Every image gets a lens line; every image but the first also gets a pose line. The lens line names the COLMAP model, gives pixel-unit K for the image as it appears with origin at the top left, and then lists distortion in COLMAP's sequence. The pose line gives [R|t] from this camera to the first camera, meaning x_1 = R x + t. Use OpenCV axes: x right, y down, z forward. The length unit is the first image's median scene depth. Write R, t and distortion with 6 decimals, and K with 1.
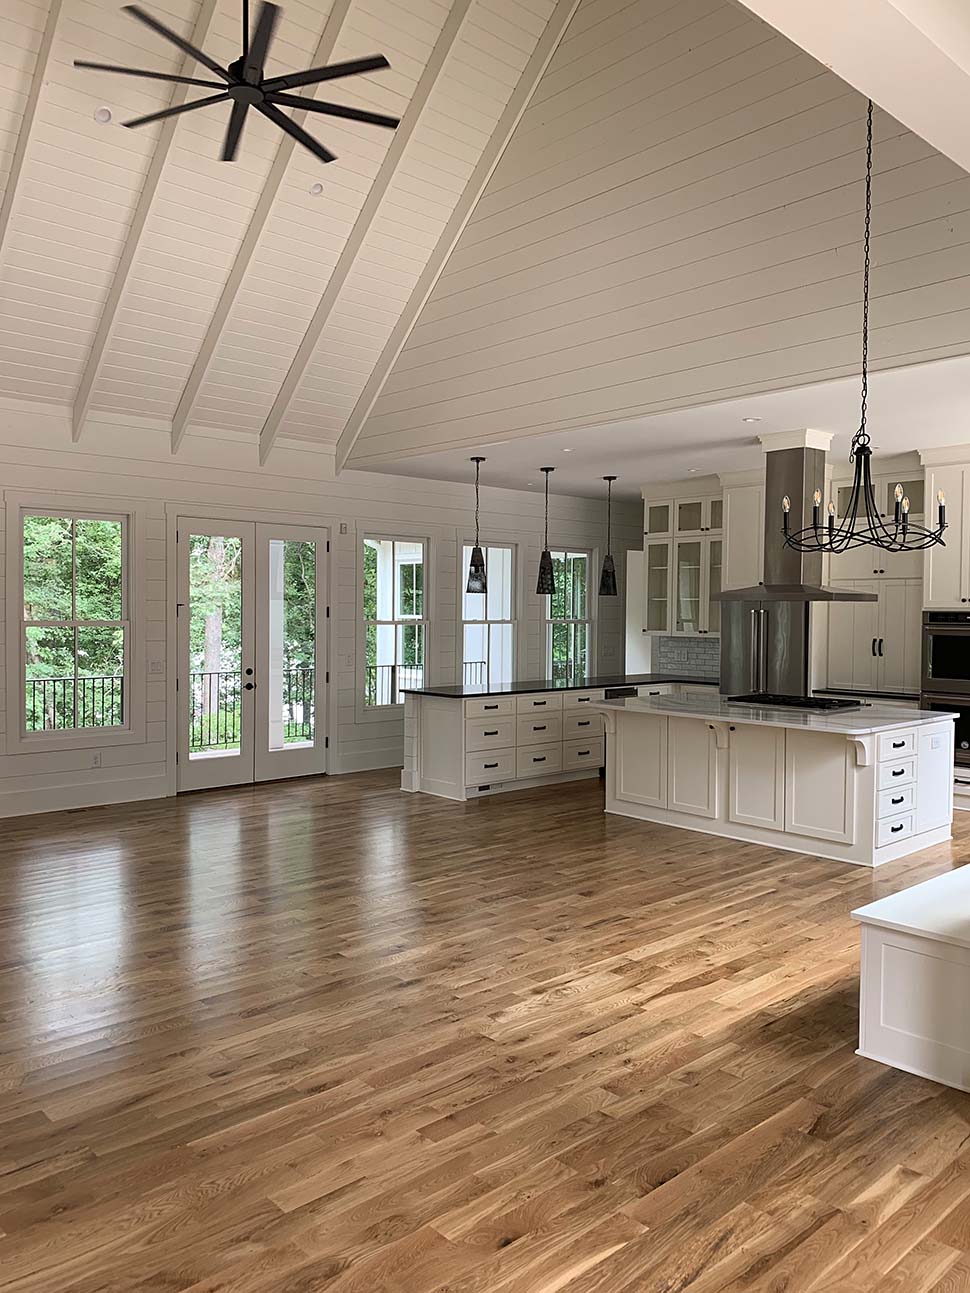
lens RADIAL K [[988.6, 0, 511.0], [0, 988.6, 658.6], [0, 0, 1]] dist [0.047416, -0.051886]
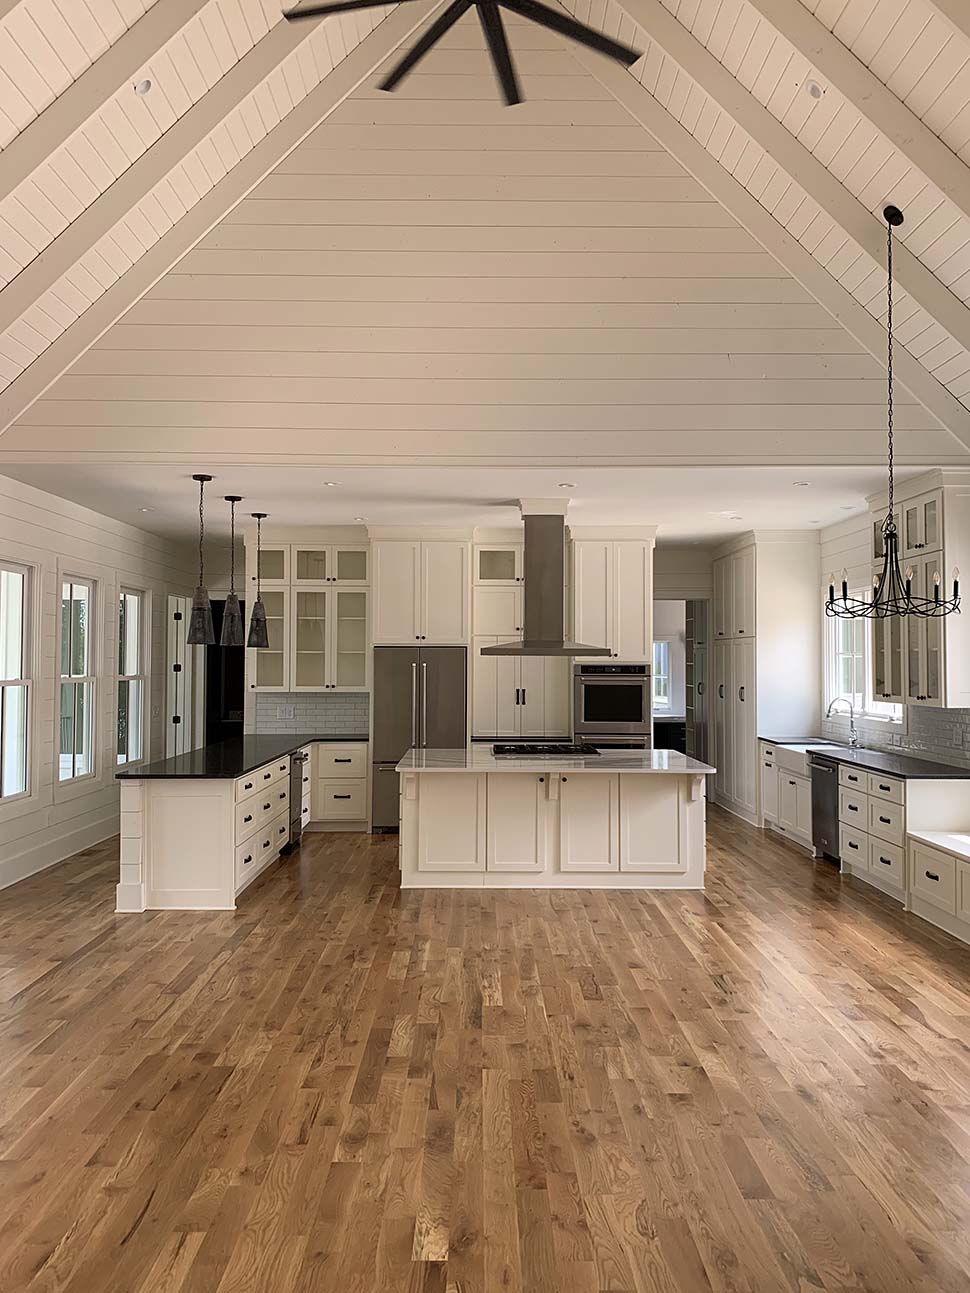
lens RADIAL K [[988.6, 0, 482.9], [0, 988.6, 640.6], [0, 0, 1]] dist [0.047416, -0.051886]
pose [[0.666915, 0.012787, 0.745024, -0.507203], [0.038292, 0.997944, -0.051405, -0.020125], [-0.744150, 0.062811, 0.665054, 0.316704]]
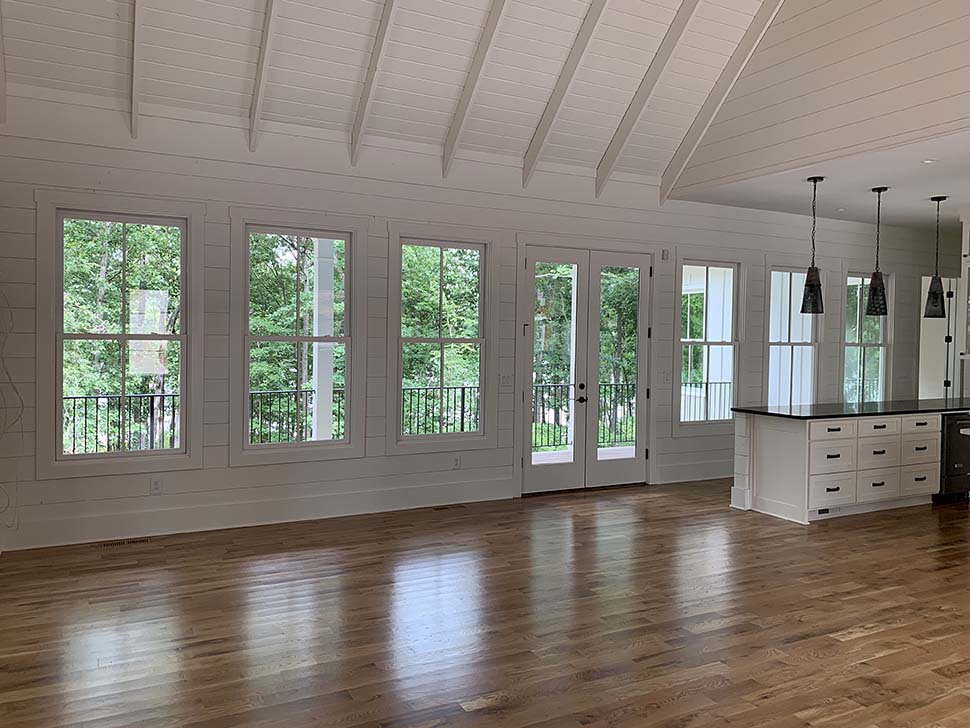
lens RADIAL K [[741.7, 0, 489.6], [0, 741.7, 355.9], [0, 0, 1]] dist [0.047416, -0.051886]
pose [[0.963461, 0.013084, -0.267531, -0.153122], [-0.020857, 0.999438, -0.026232, 0.003639], [0.267037, 0.030853, 0.963192, 0.198994]]
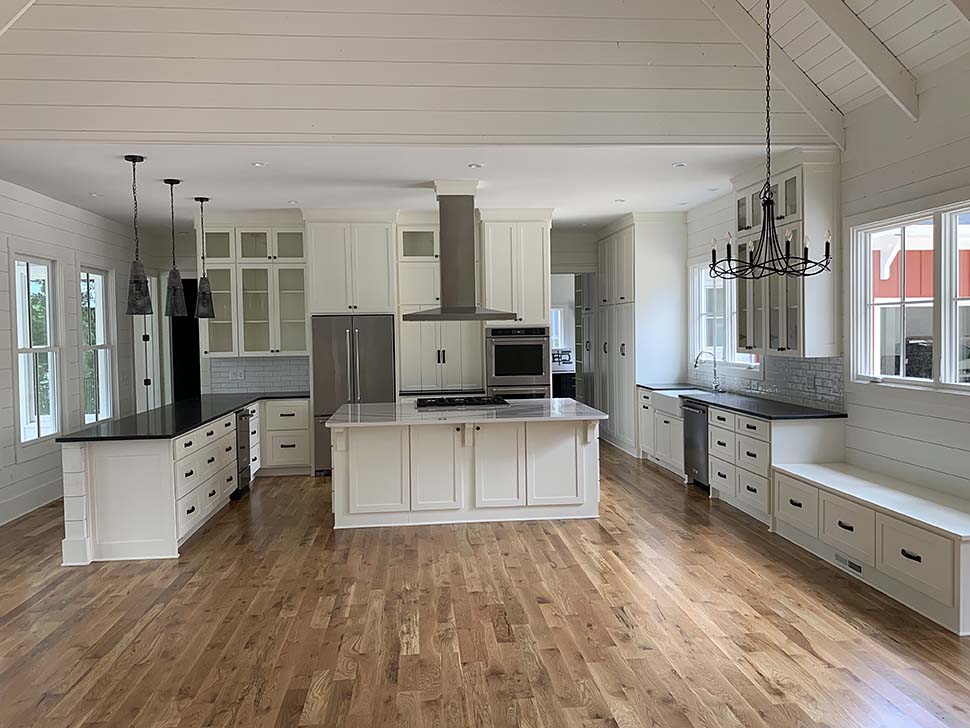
lens RADIAL K [[741.7, 0, 477.5], [0, 741.7, 353.9], [0, 0, 1]] dist [0.047416, -0.051886]
pose [[0.606346, -0.042696, 0.794054, -0.395291], [0.060647, 0.998132, 0.007359, -0.019947], [-0.792885, 0.043695, 0.607803, 0.396041]]
